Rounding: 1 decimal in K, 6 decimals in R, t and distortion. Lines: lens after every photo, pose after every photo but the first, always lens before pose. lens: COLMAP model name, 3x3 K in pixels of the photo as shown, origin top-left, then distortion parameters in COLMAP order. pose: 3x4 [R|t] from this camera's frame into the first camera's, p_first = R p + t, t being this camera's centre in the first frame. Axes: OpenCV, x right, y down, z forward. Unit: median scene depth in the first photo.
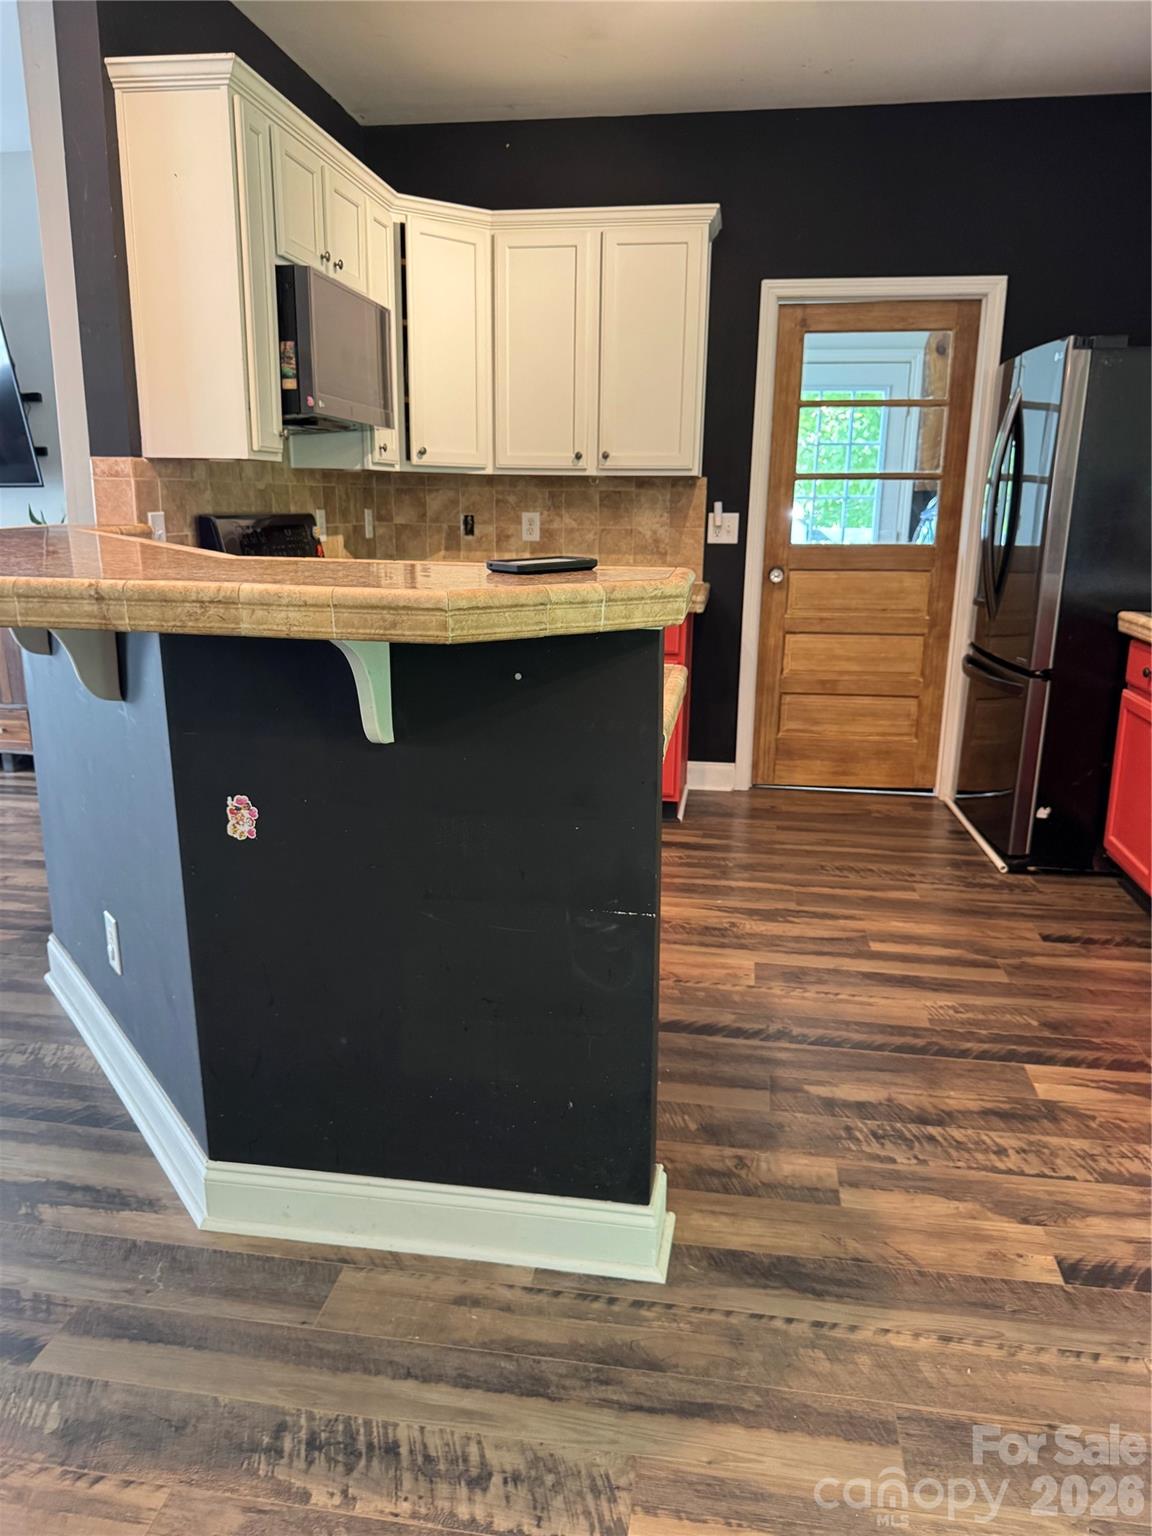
lens RADIAL K [[1044.6, 0, 577.0], [0, 1044.6, 798.0], [0, 0, 1]] dist [0.135575, -0.208411]
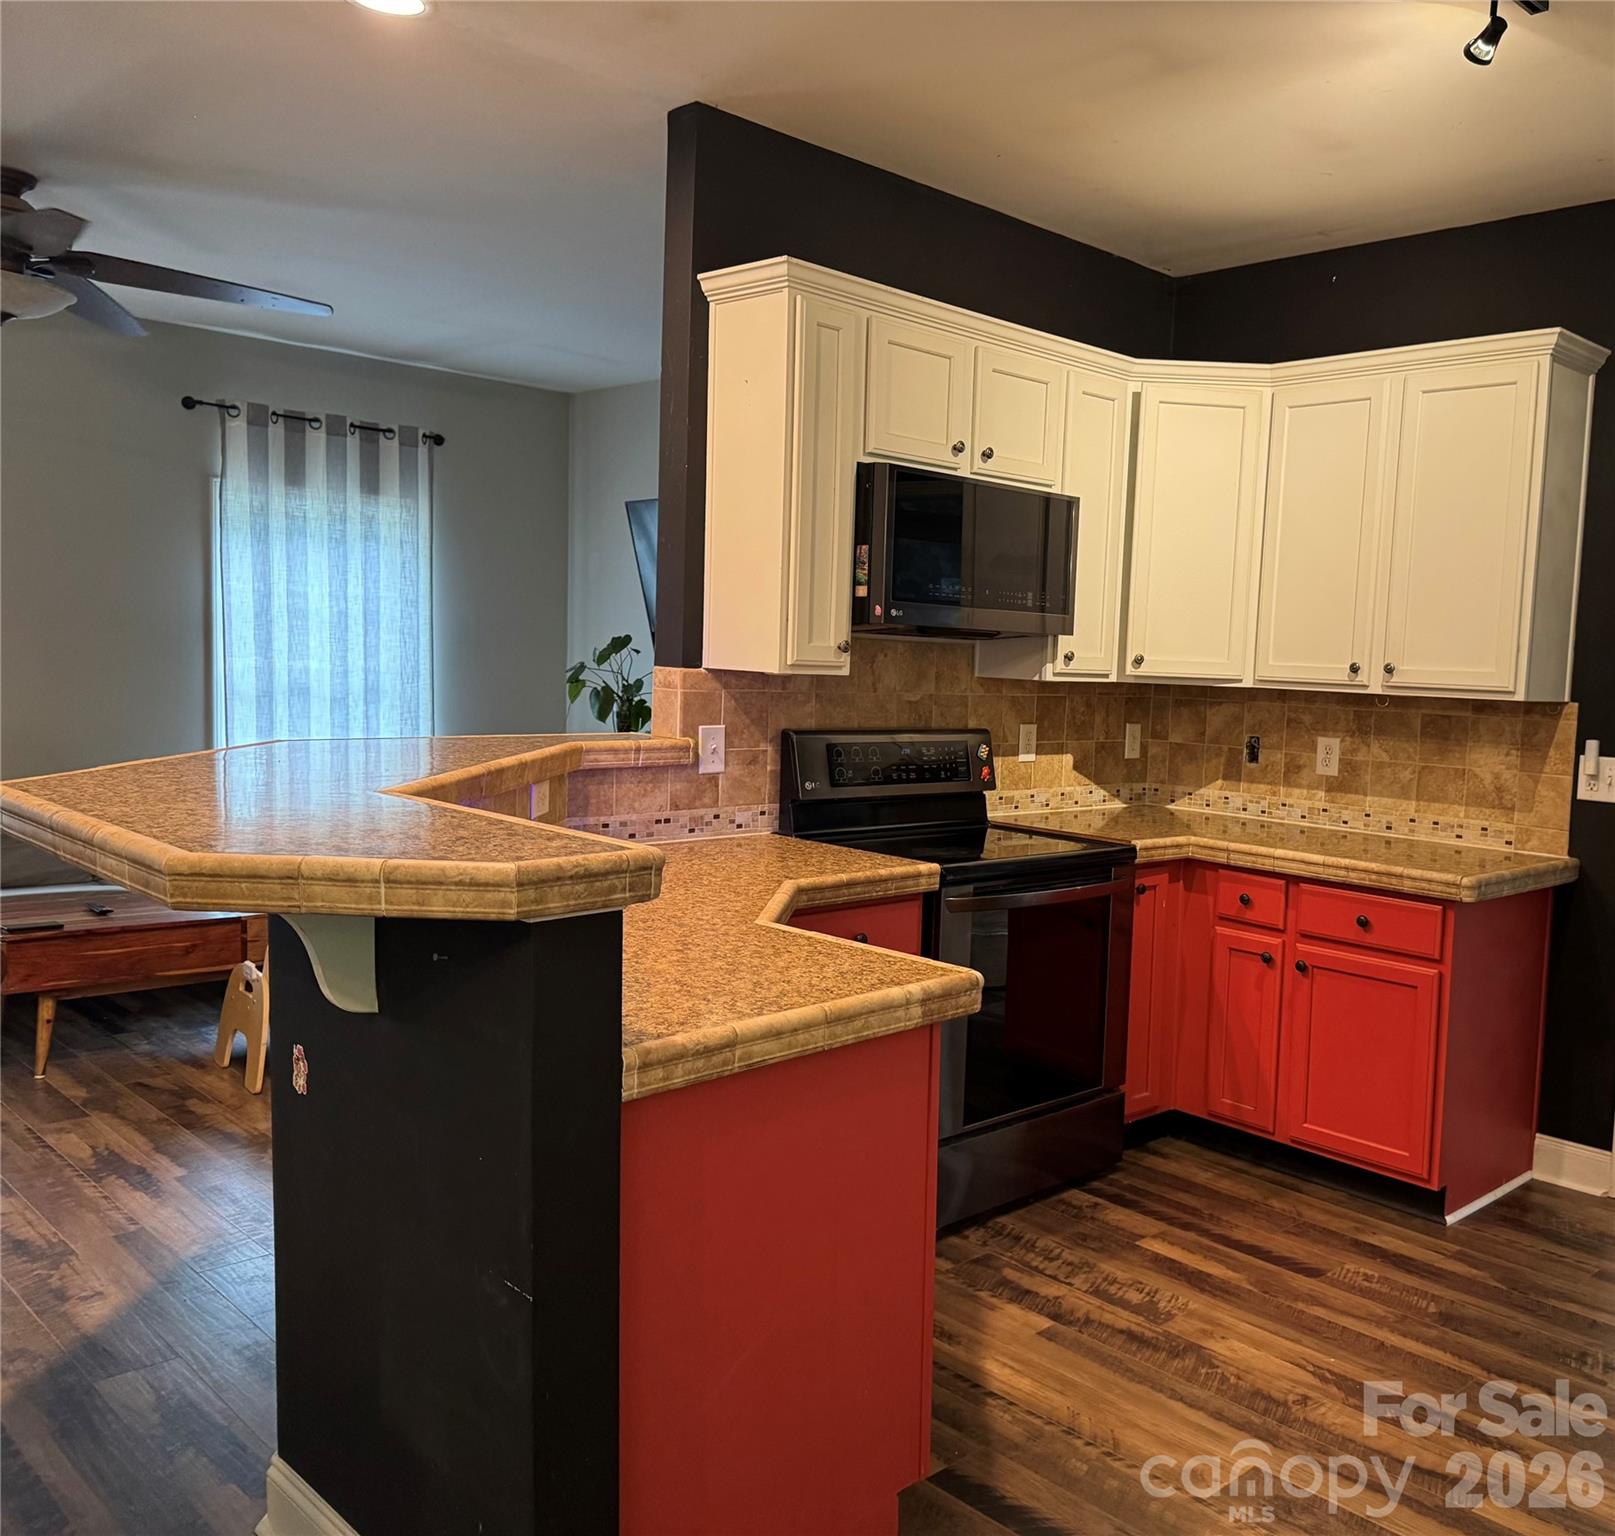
lens RADIAL K [[1425.8, 0, 1015.0], [0, 1425.8, 815.8], [0, 0, 1]] dist [0.109457, -0.126111]
pose [[0.833770, 0.087051, -0.545206, 0.322747], [-0.184868, 0.974508, -0.127117, -0.055918], [0.520241, 0.206778, 0.828608, 0.089560]]
